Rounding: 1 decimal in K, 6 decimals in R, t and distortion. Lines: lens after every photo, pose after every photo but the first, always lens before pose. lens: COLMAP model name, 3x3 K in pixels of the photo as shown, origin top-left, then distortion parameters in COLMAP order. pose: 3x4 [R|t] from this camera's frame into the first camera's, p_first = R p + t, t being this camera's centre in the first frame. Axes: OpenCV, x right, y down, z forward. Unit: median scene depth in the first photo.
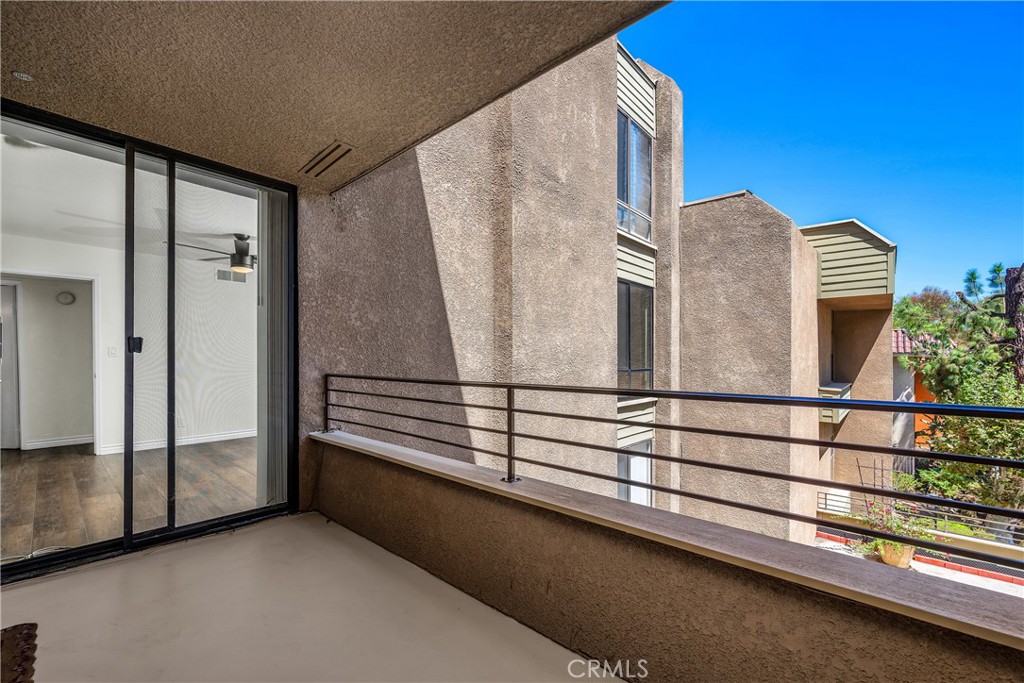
lens RADIAL K [[423.8, 0, 514.7], [0, 423.8, 359.2], [0, 0, 1]] dist [-0.000529, -0.000105]
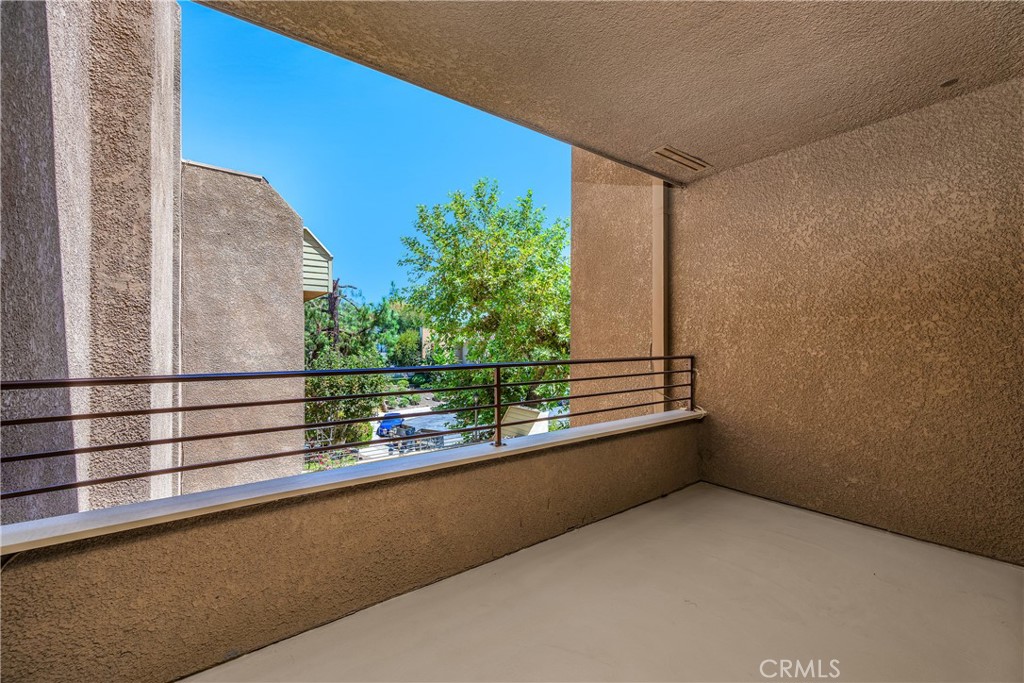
lens RADIAL K [[423.8, 0, 512.0], [0, 423.8, 341.1], [0, 0, 1]] dist [-0.000529, -0.000105]
pose [[0.203886, -0.000267, 0.978995, -0.317511], [0.001986, 0.999998, -0.000141, -0.001886], [-0.978993, 0.001974, 0.203886, 0.196715]]
